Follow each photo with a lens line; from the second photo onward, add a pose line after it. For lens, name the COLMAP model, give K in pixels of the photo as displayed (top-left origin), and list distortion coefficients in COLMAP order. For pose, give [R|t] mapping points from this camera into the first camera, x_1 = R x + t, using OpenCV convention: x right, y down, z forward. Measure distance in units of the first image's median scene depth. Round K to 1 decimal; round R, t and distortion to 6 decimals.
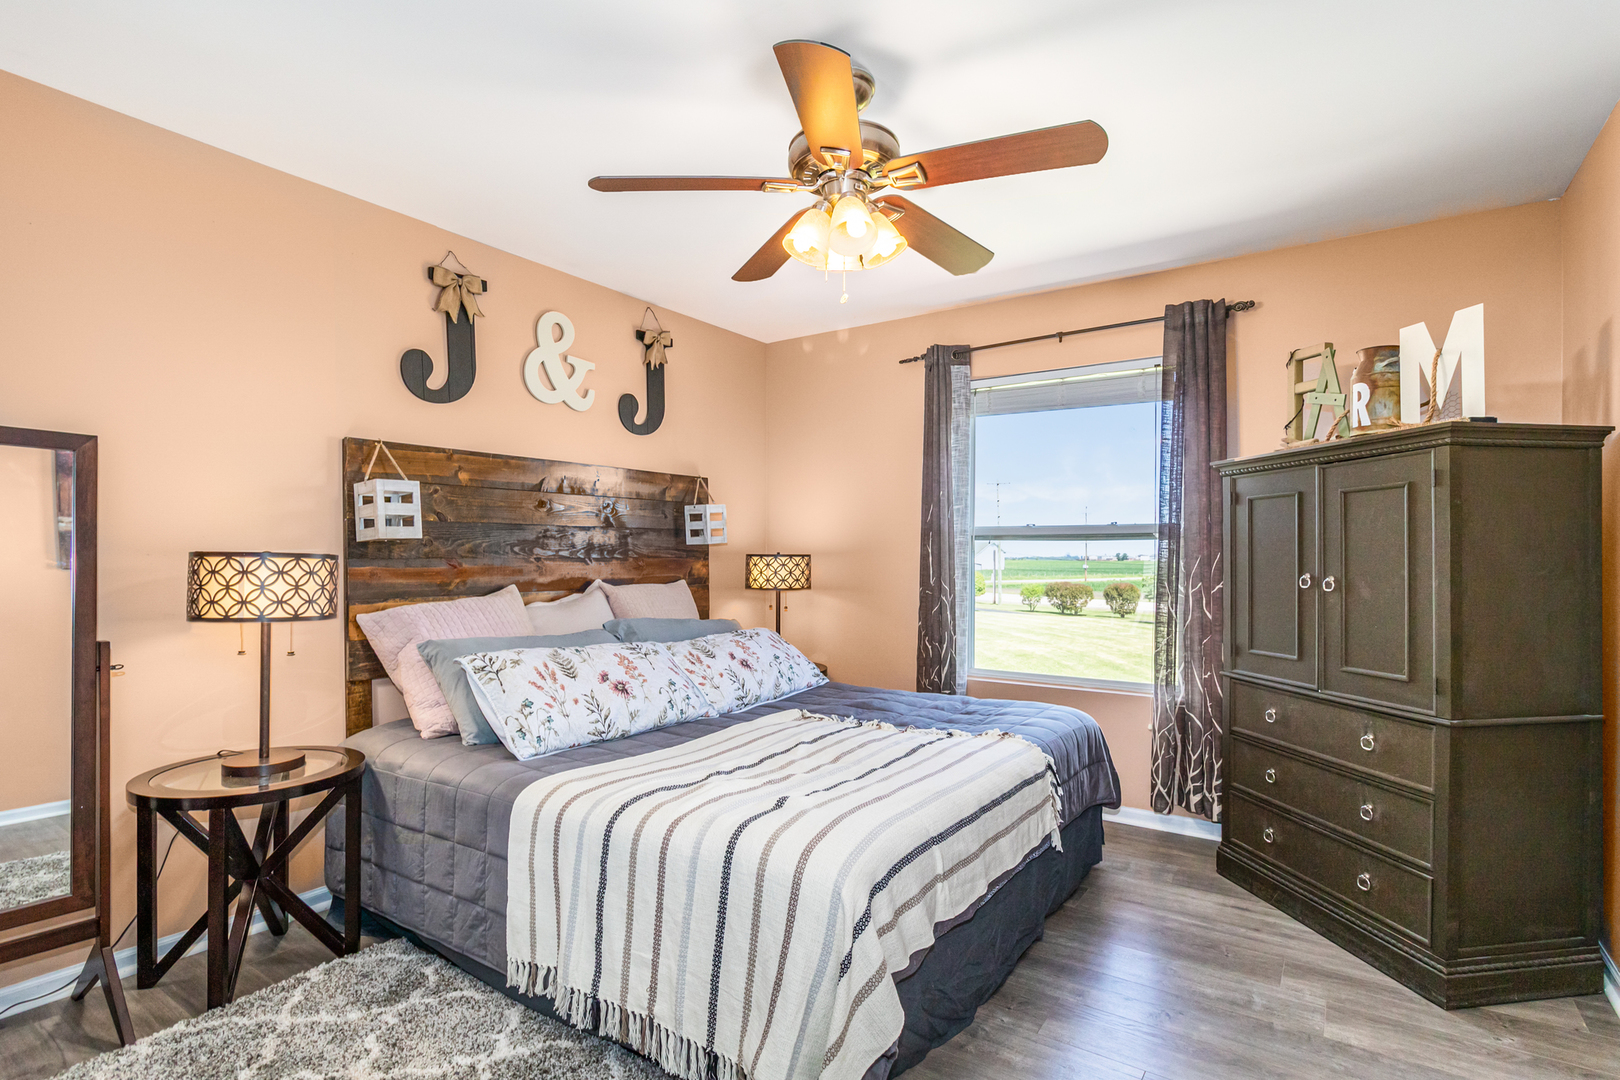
lens RADIAL K [[808.0, 0, 817.8], [0, 808.0, 552.4], [0, 0, 1]] dist [-0.006660, -0.000885]
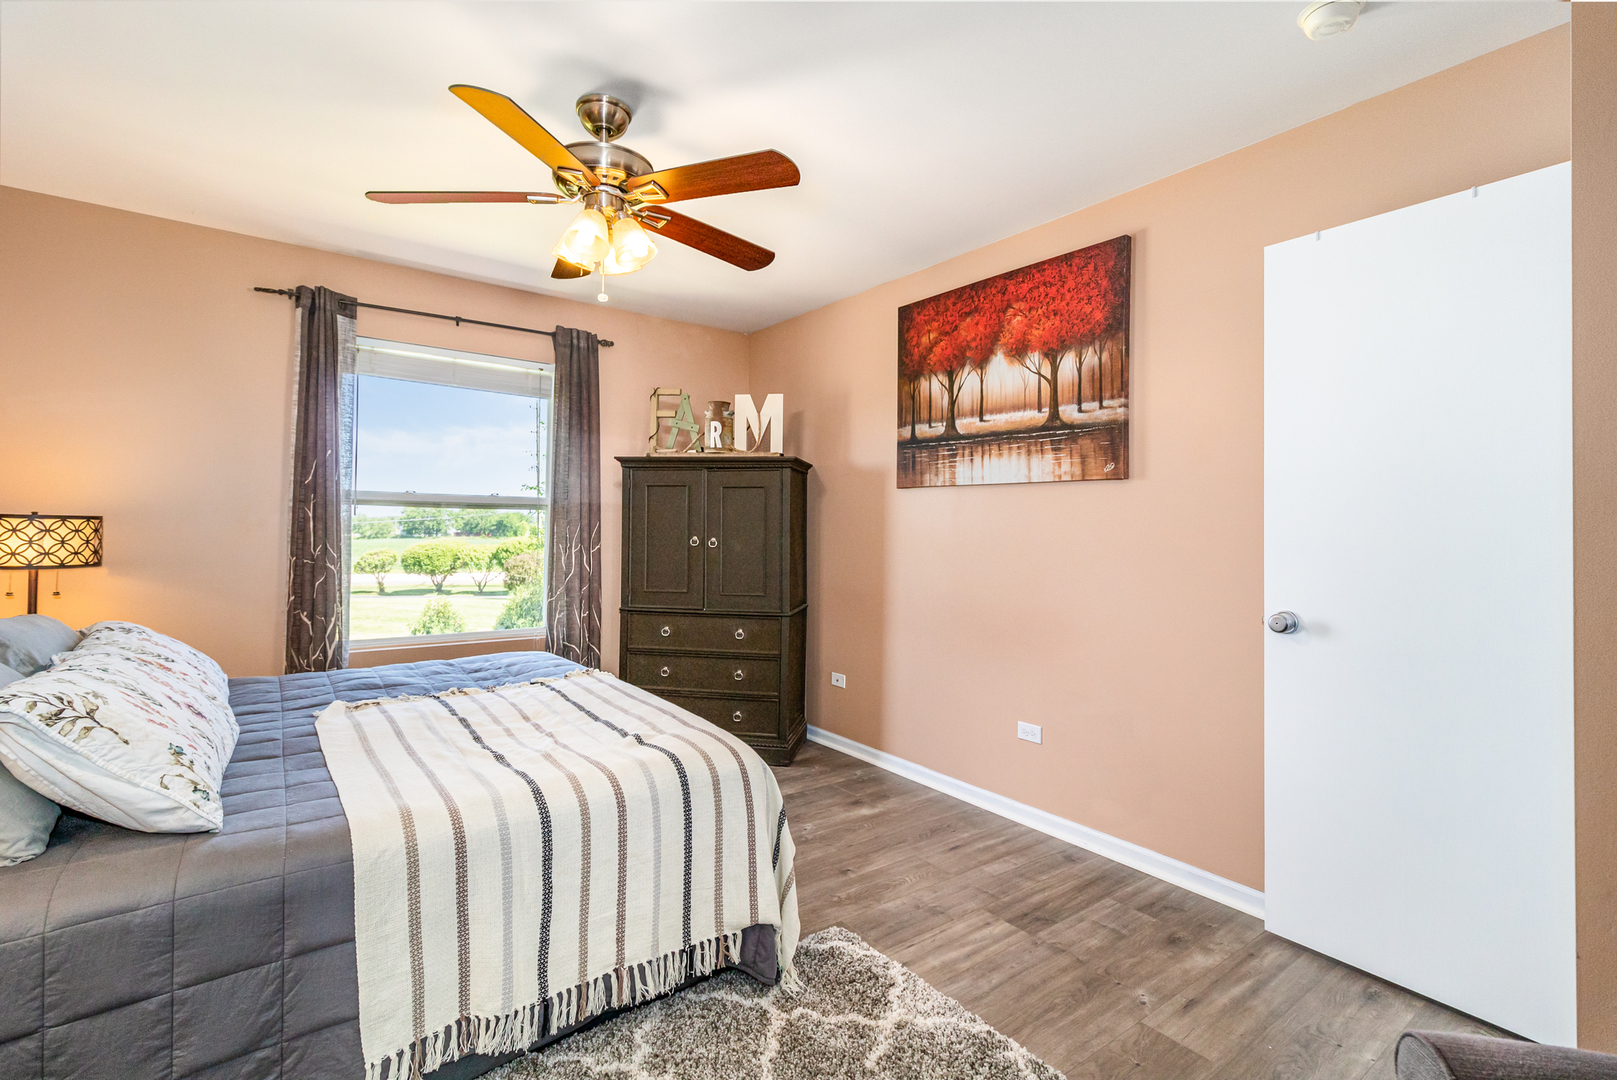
lens RADIAL K [[748.4, 0, 816.2], [0, 748.4, 529.0], [0, 0, 1]] dist [0.000280, 0.000284]
pose [[0.311308, 0.001536, 0.950308, -0.572443], [-0.015464, 0.999874, 0.003450, 0.002071], [-0.950183, -0.015770, 0.311292, 0.254634]]
